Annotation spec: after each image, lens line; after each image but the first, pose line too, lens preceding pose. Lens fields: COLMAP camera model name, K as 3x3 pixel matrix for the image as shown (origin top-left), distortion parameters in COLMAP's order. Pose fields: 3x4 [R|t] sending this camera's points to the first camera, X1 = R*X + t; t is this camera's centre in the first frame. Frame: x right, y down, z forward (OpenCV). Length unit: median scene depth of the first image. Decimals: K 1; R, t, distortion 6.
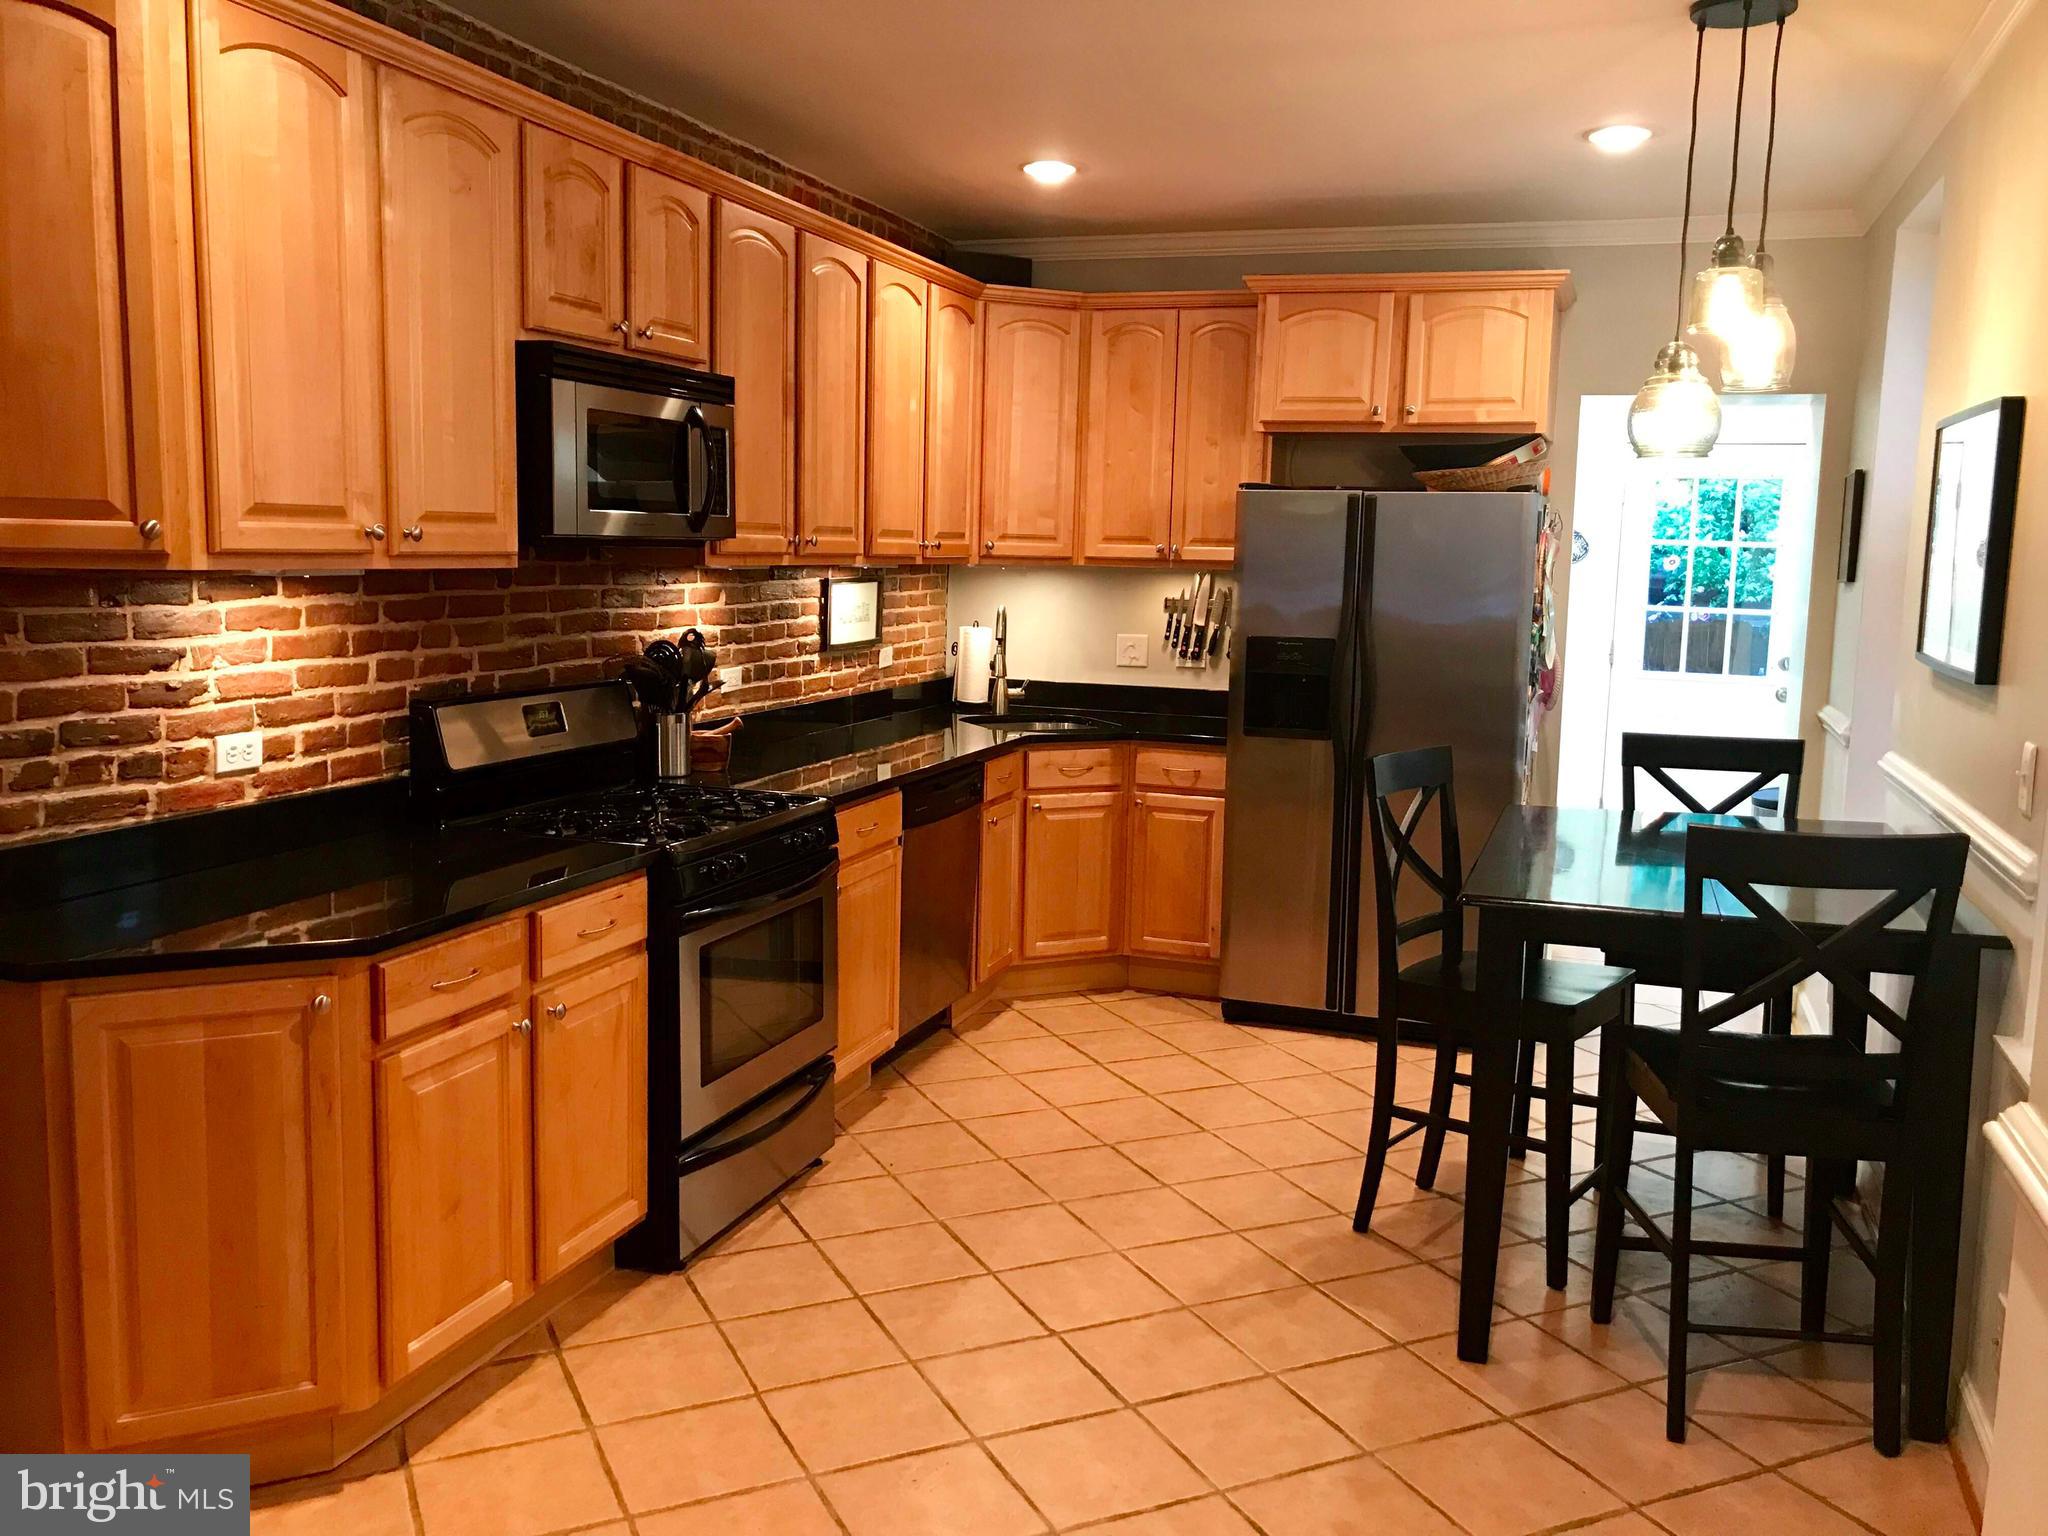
lens RADIAL K [[1657.2, 0, 1043.4], [0, 1657.2, 774.8], [0, 0, 1]] dist [0.047483, -0.040361]
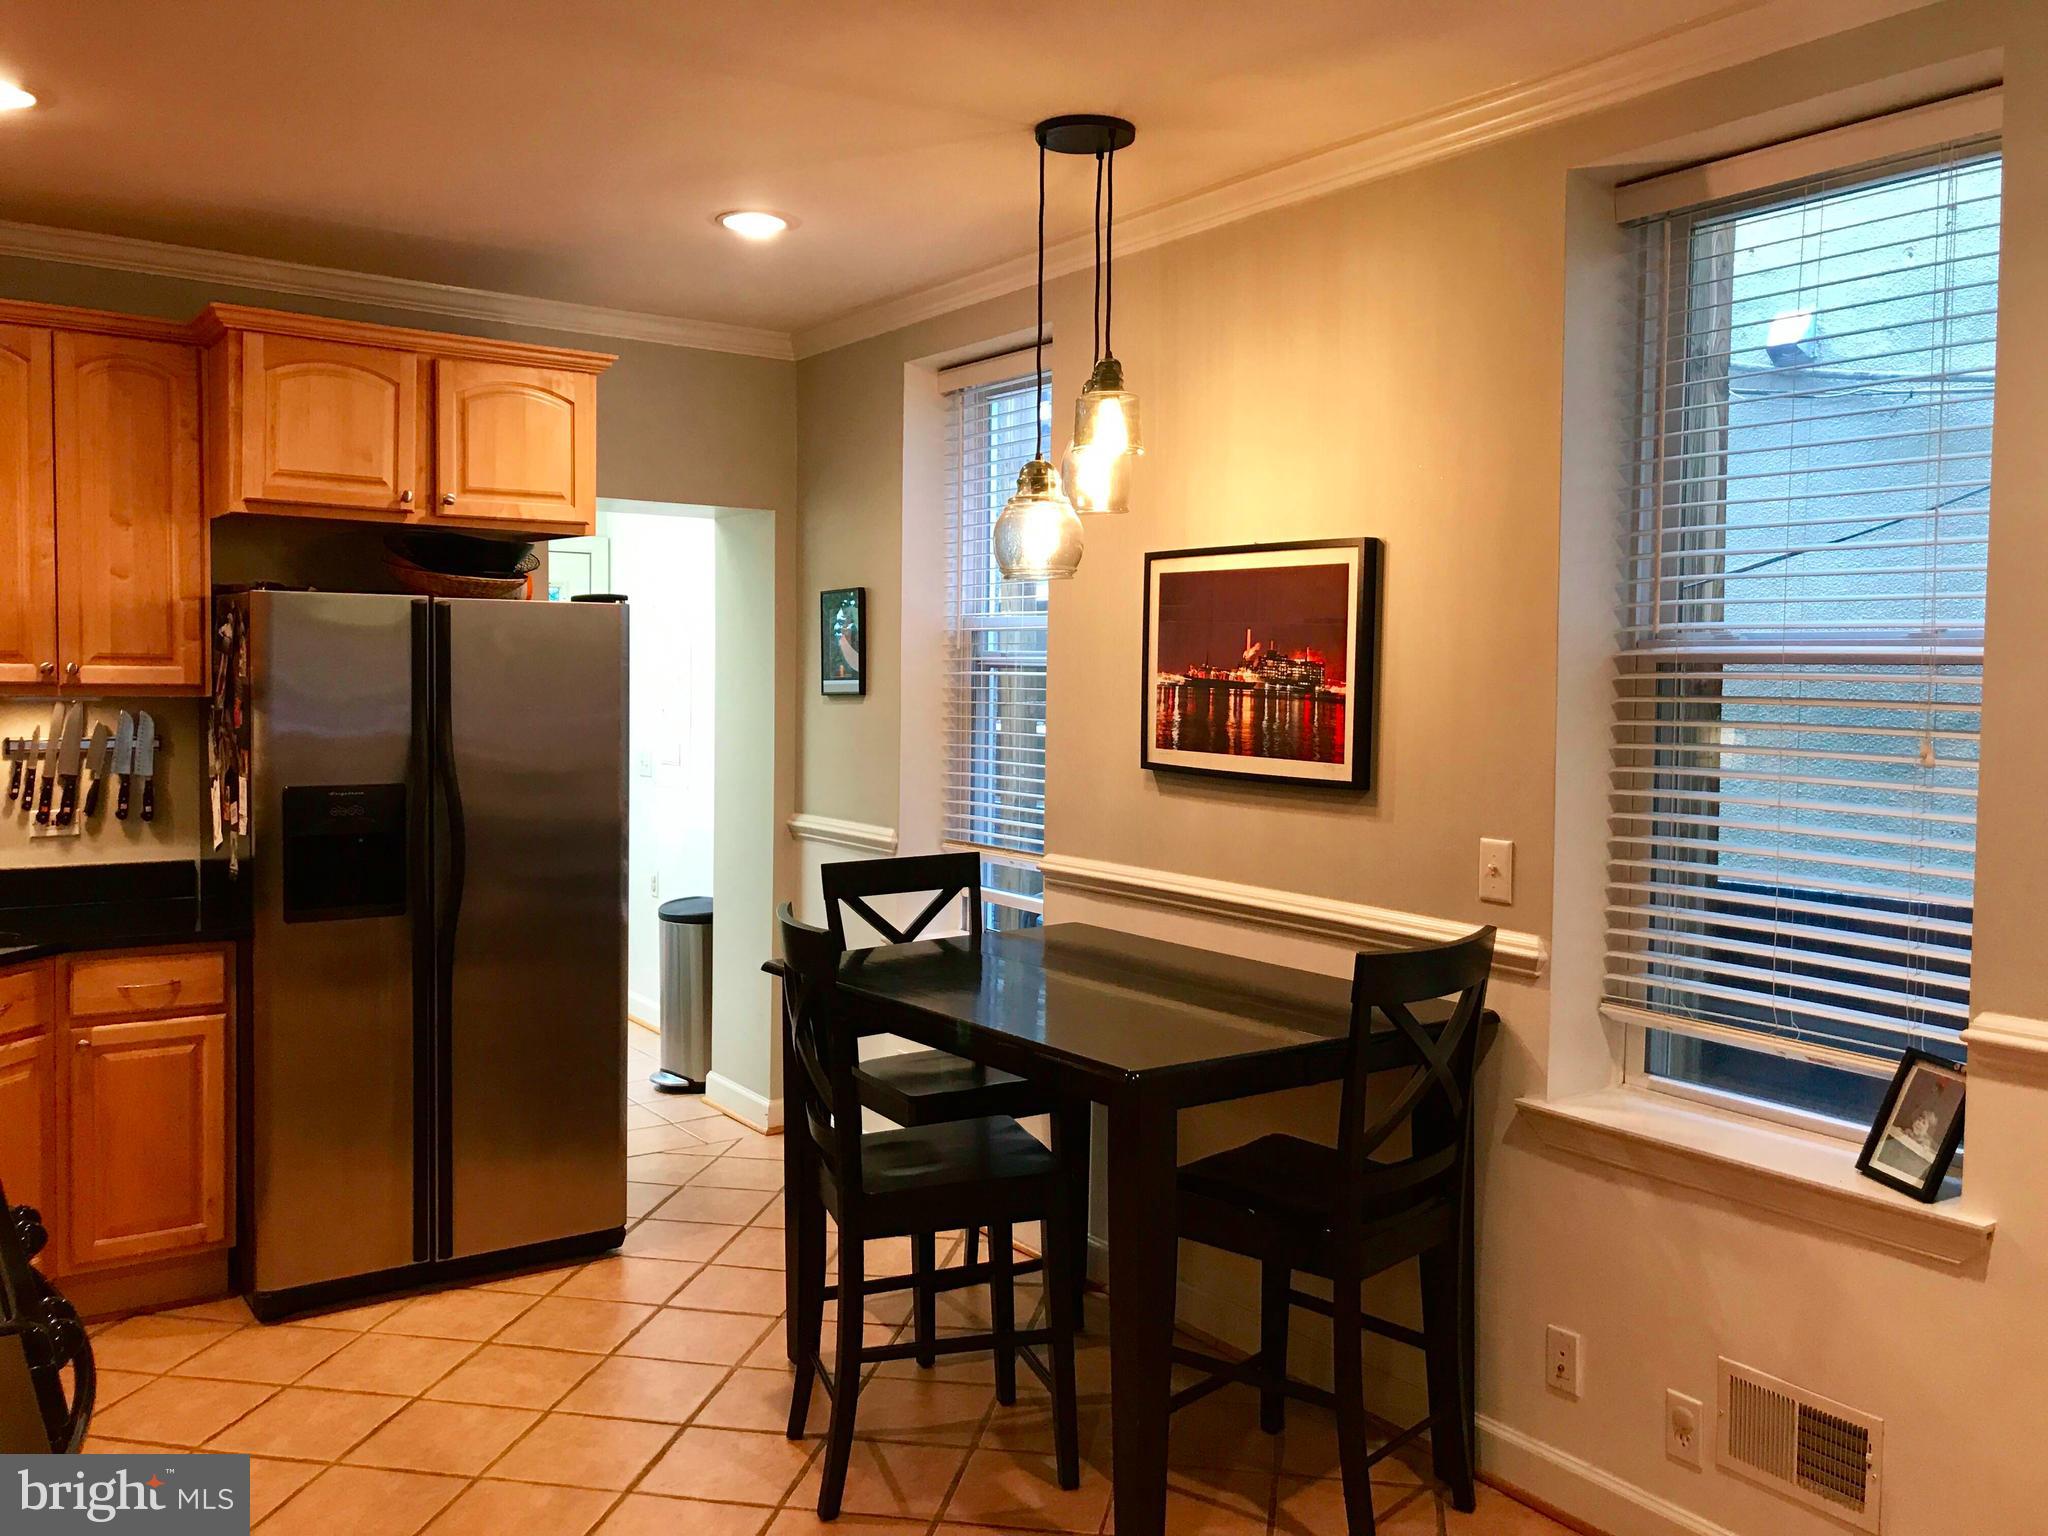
lens RADIAL K [[1657.2, 0, 1018.8], [0, 1657.2, 762.0], [0, 0, 1]] dist [0.047483, -0.040361]
pose [[0.595768, -0.062037, 0.800757, -0.620983], [0.113761, 0.993479, -0.007670, -0.118783], [-0.795059, 0.095664, 0.598940, 0.674942]]
